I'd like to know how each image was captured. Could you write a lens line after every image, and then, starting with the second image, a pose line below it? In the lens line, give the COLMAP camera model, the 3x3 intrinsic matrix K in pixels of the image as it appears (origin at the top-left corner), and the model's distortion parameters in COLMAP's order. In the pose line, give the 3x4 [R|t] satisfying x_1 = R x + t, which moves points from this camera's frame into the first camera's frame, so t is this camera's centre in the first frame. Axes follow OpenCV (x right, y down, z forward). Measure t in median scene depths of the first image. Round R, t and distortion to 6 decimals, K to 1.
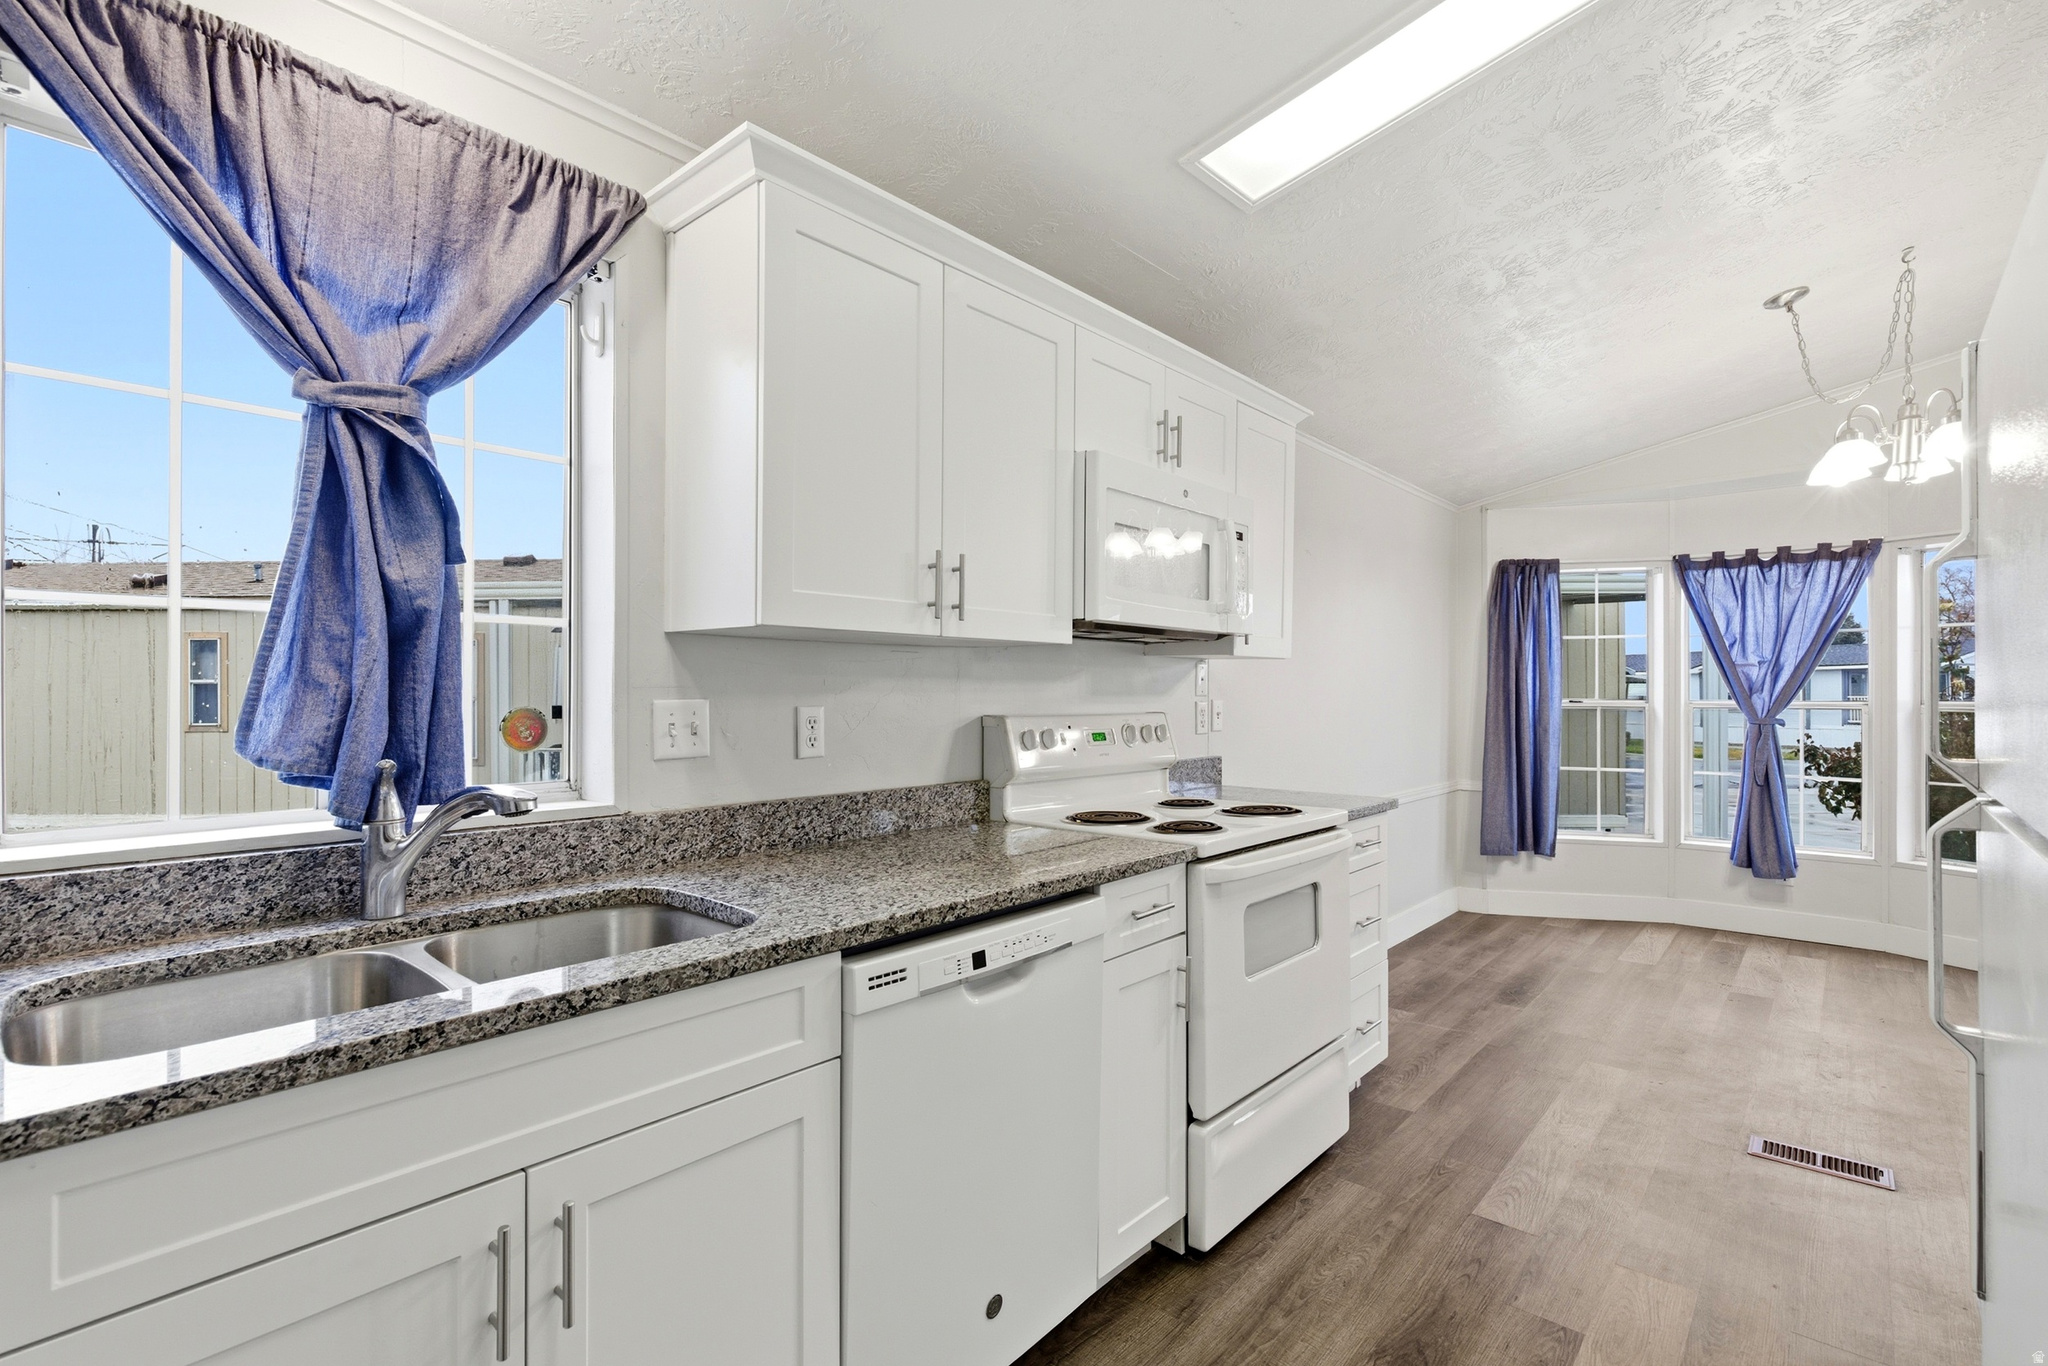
lens RADIAL K [[936.7, 0, 1041.6], [0, 936.7, 693.6], [0, 0, 1]] dist [-0.001727, 0.000605]
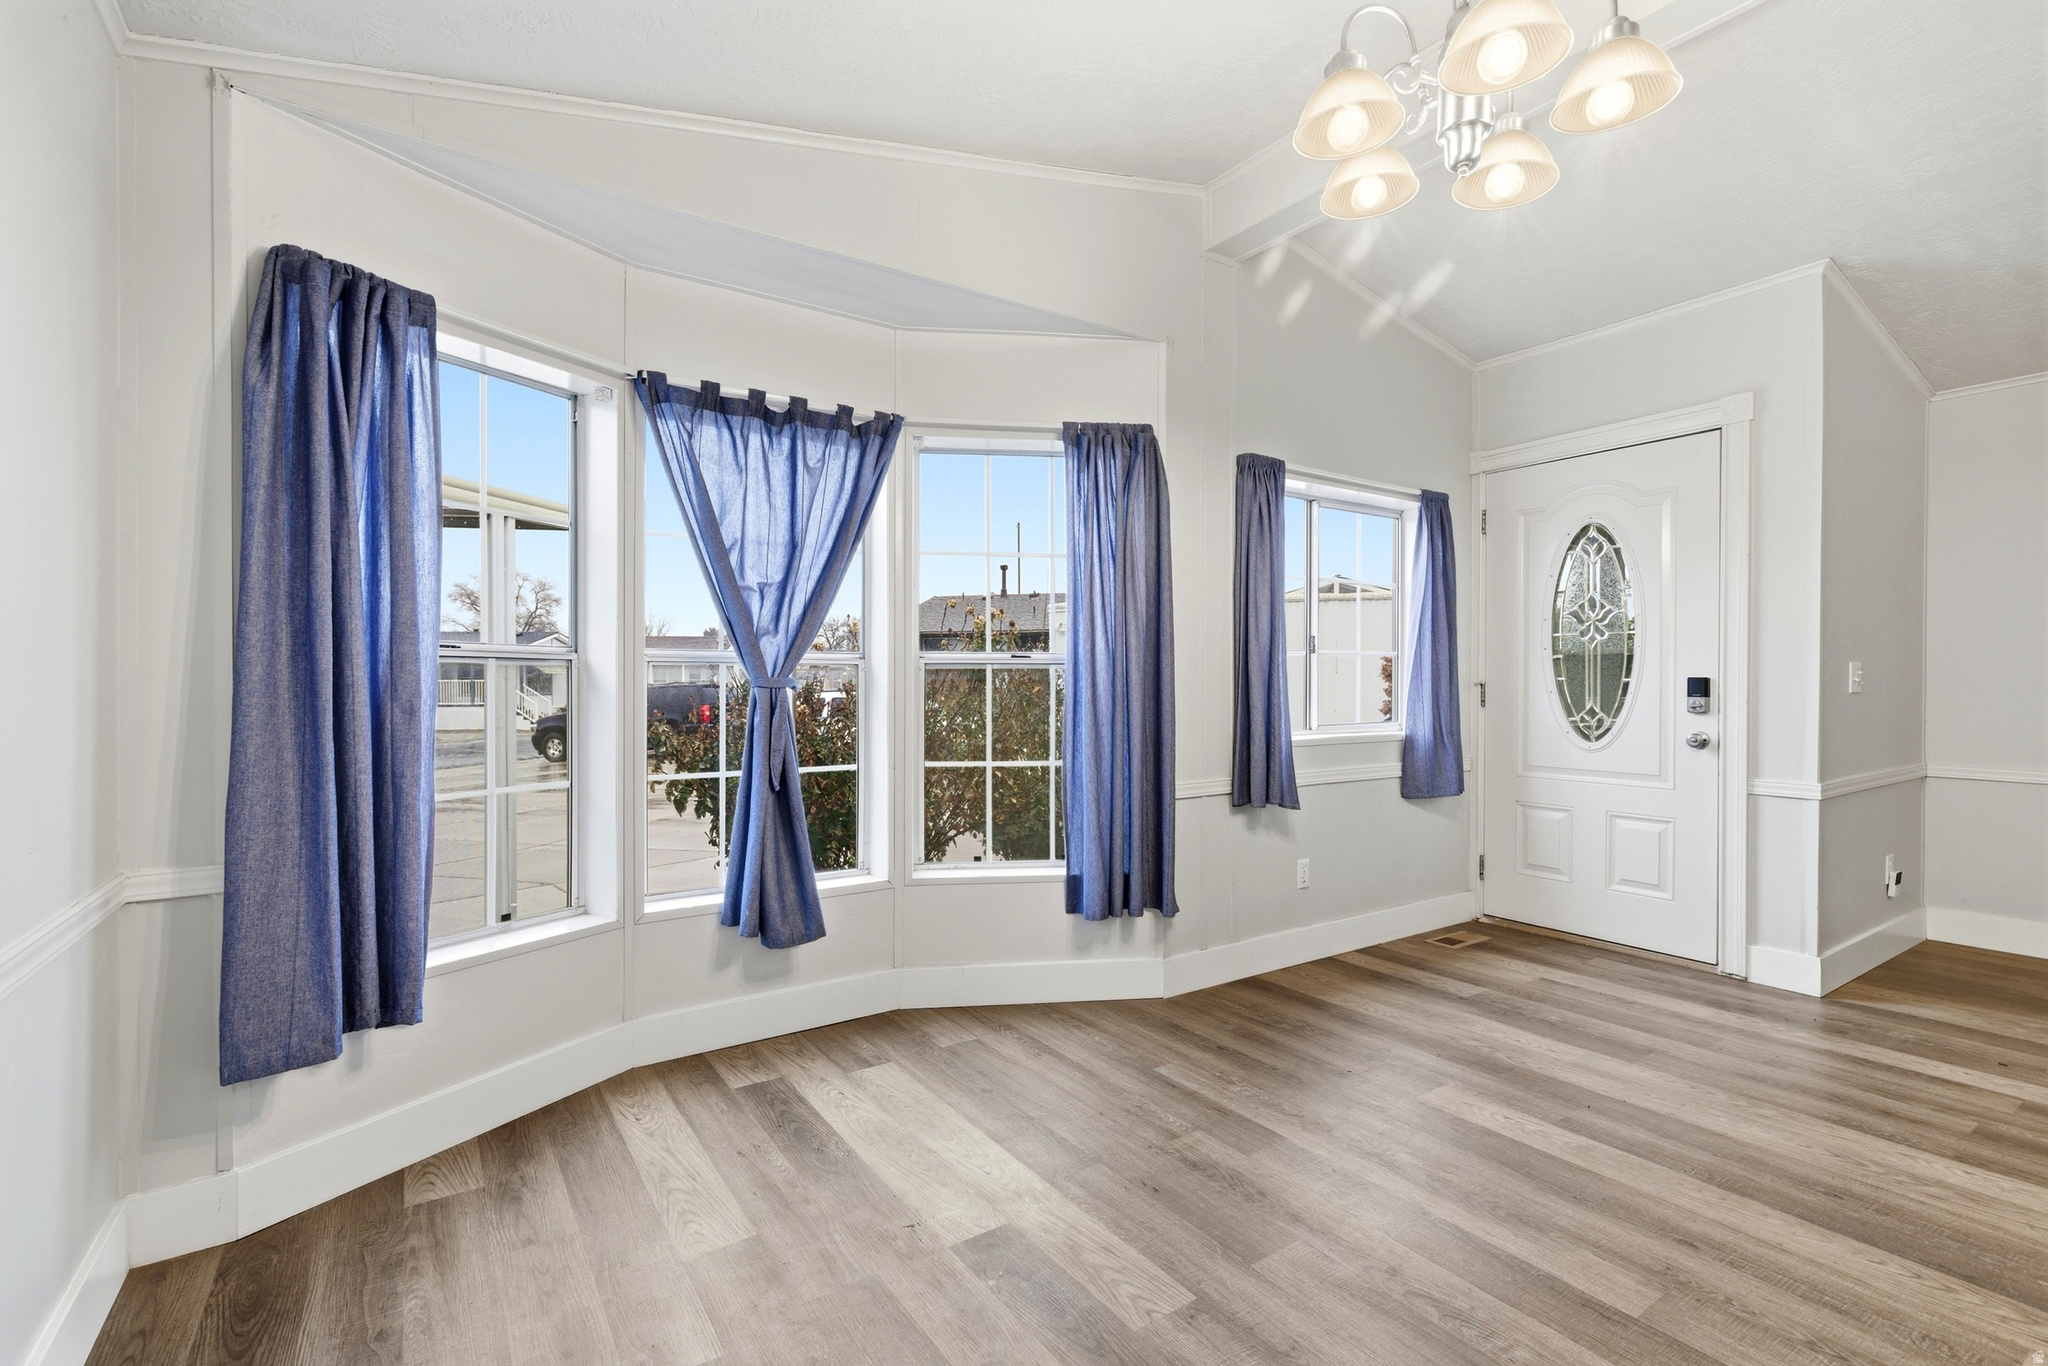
lens RADIAL K [[936.7, 0, 1027.6], [0, 936.7, 681.6], [0, 0, 1]] dist [-0.001727, 0.000605]
pose [[0.246895, -0.000441, 0.969042, 0.249946], [-0.000537, 1.000000, 0.000592, 0.030159], [-0.969042, -0.000666, 0.246895, 0.745246]]
